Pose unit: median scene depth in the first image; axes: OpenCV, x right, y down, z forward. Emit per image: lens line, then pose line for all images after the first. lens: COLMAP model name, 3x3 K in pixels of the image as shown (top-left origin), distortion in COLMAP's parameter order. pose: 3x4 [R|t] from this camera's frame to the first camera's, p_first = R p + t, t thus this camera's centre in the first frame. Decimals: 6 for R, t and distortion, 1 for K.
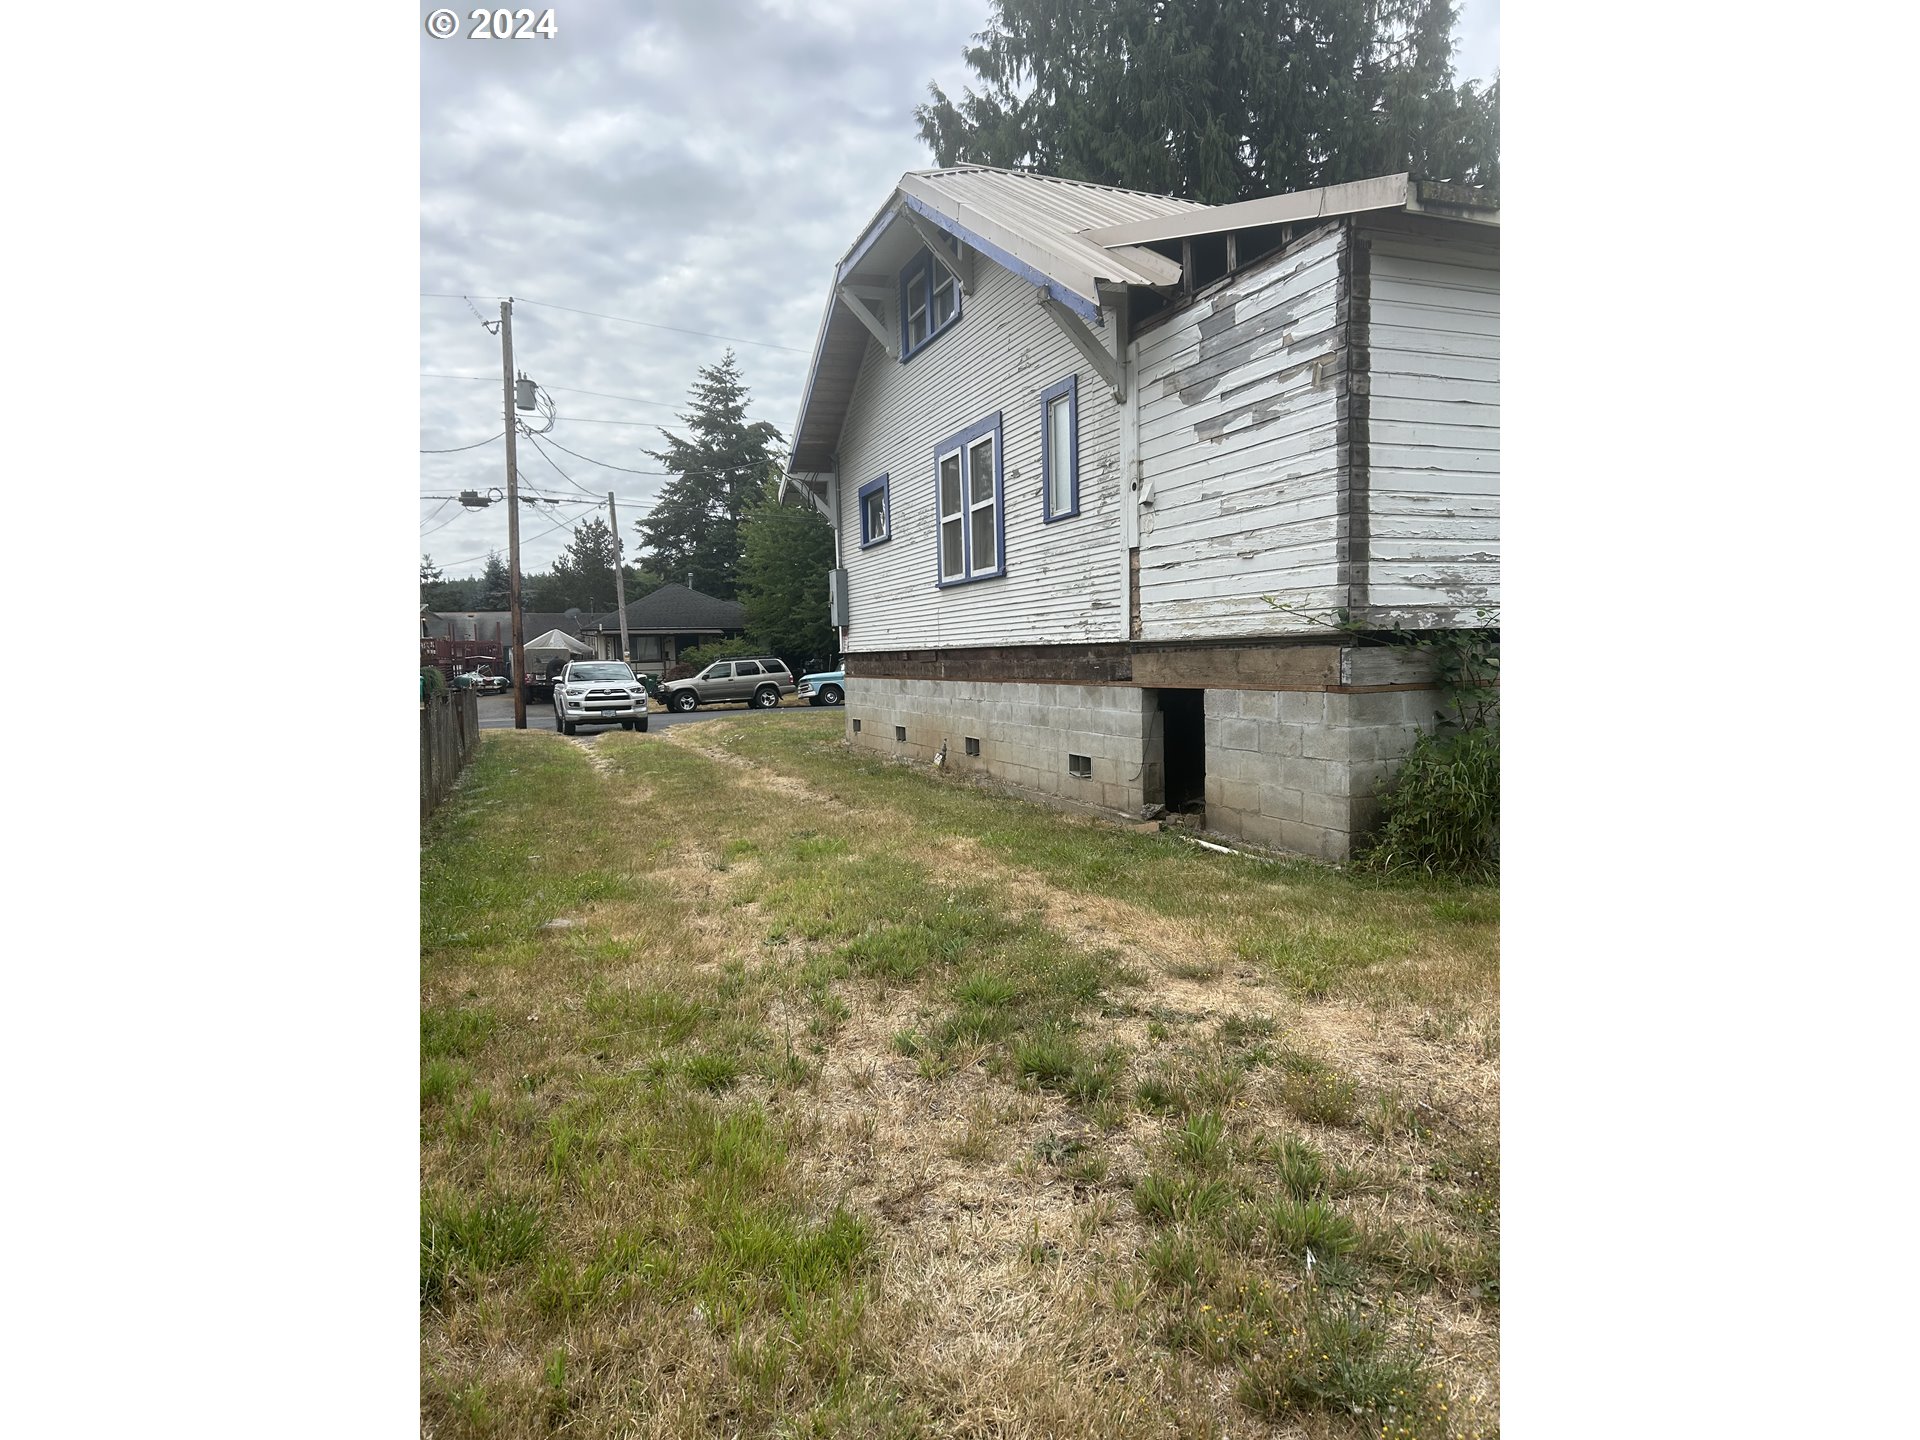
lens RADIAL K [[1180.8, 0, 959.8], [0, 1180.8, 725.1], [0, 0, 1]] dist [0.006696, 0.000979]
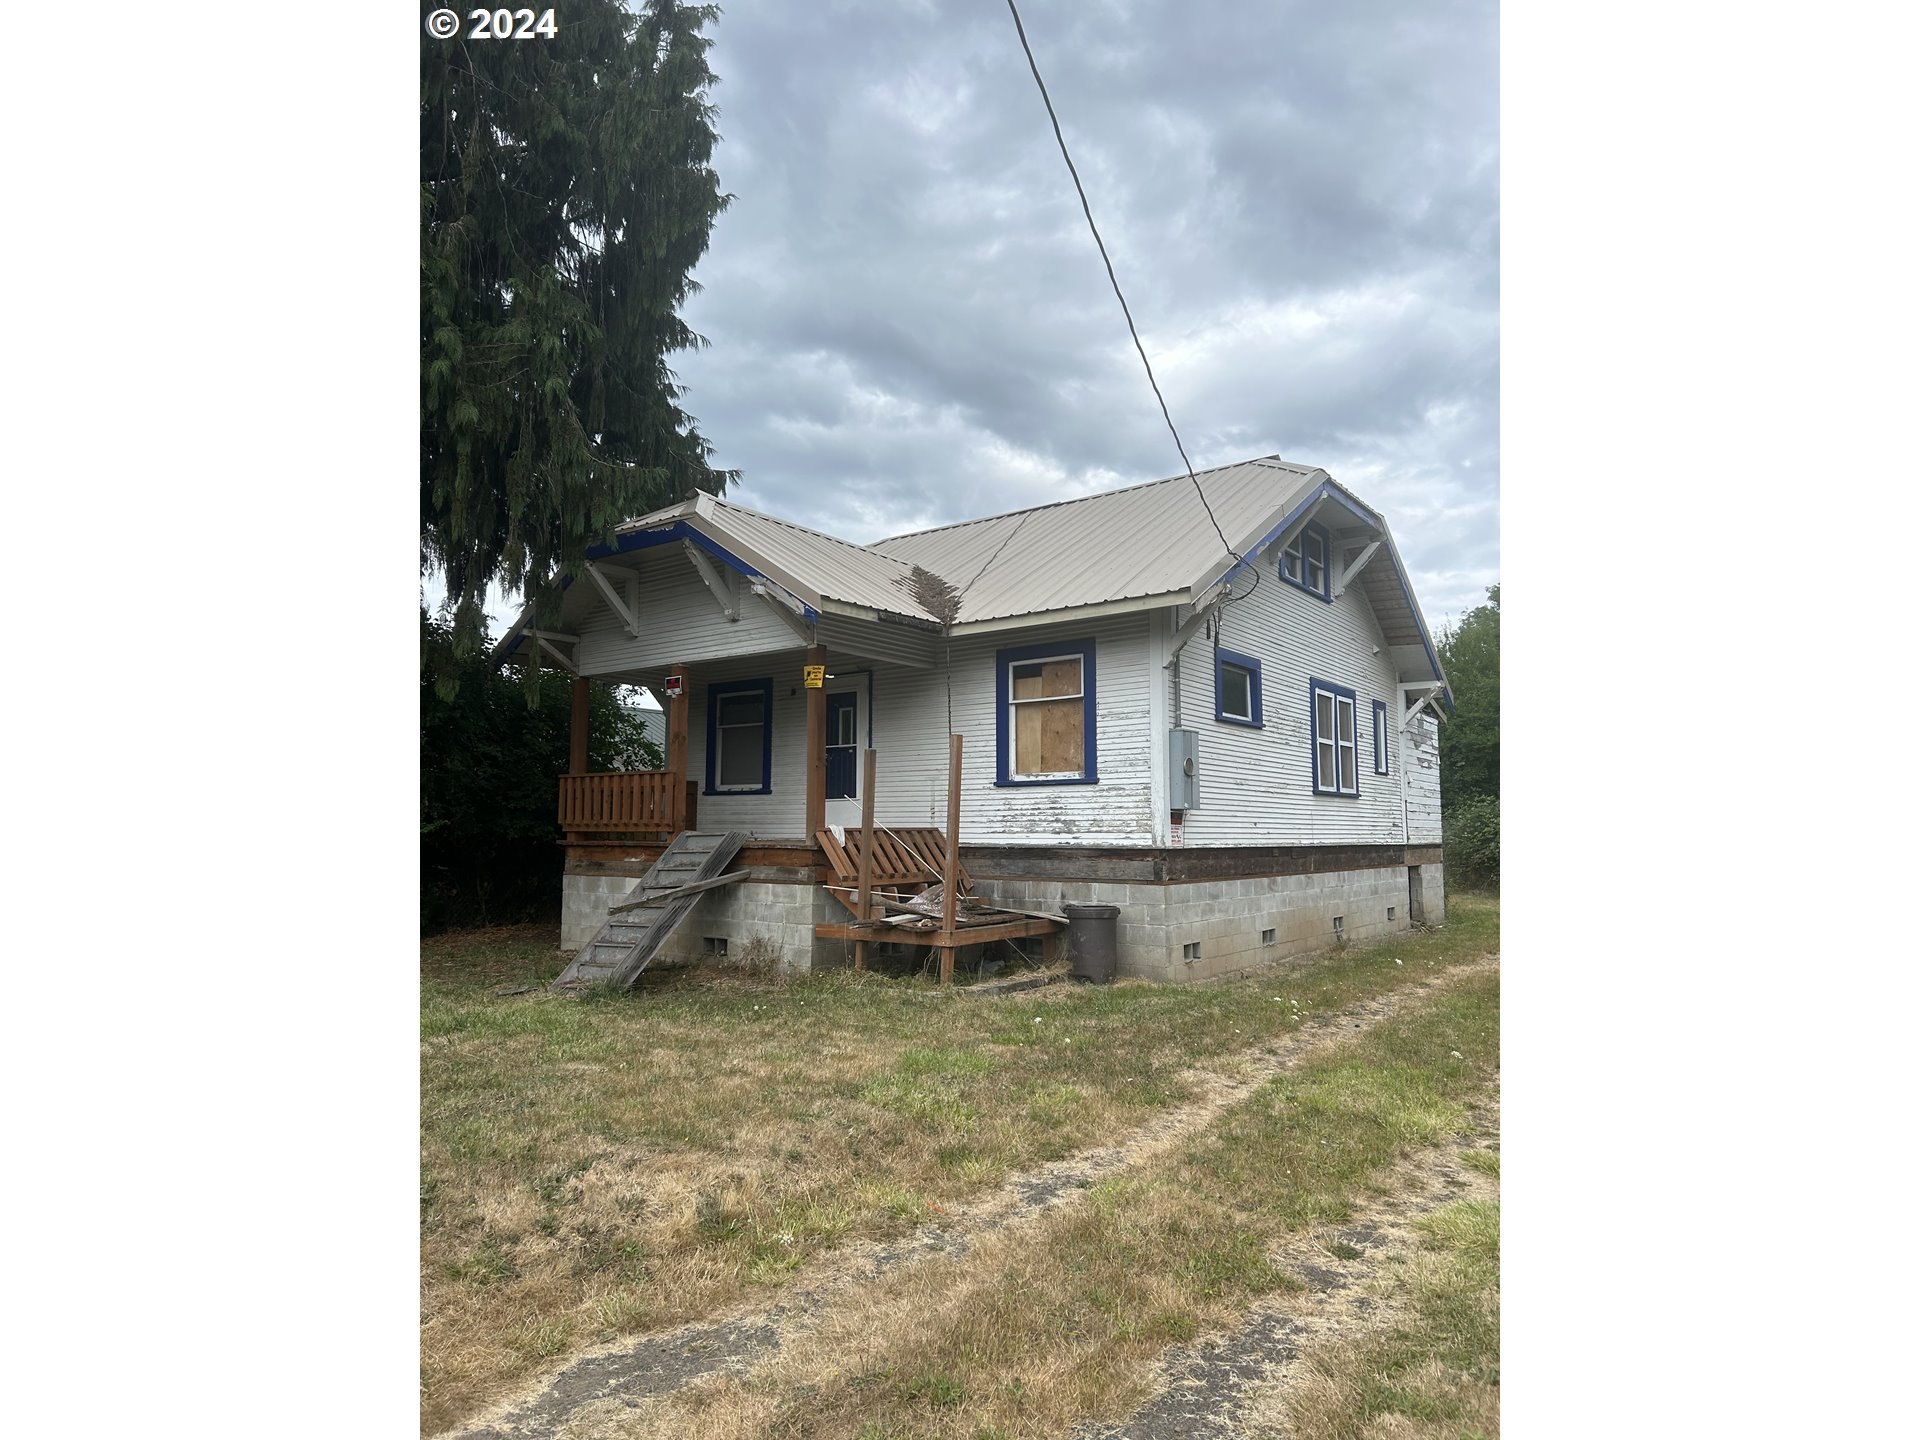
lens RADIAL K [[1180.8, 0, 959.8], [0, 1180.8, 716.7], [0, 0, 1]] dist [0.006696, 0.000979]
pose [[-0.566434, 0.112120, 0.816444, -0.815421], [0.065885, 0.993692, -0.090751, -0.113445], [-0.821469, 0.002388, -0.570248, 2.040243]]
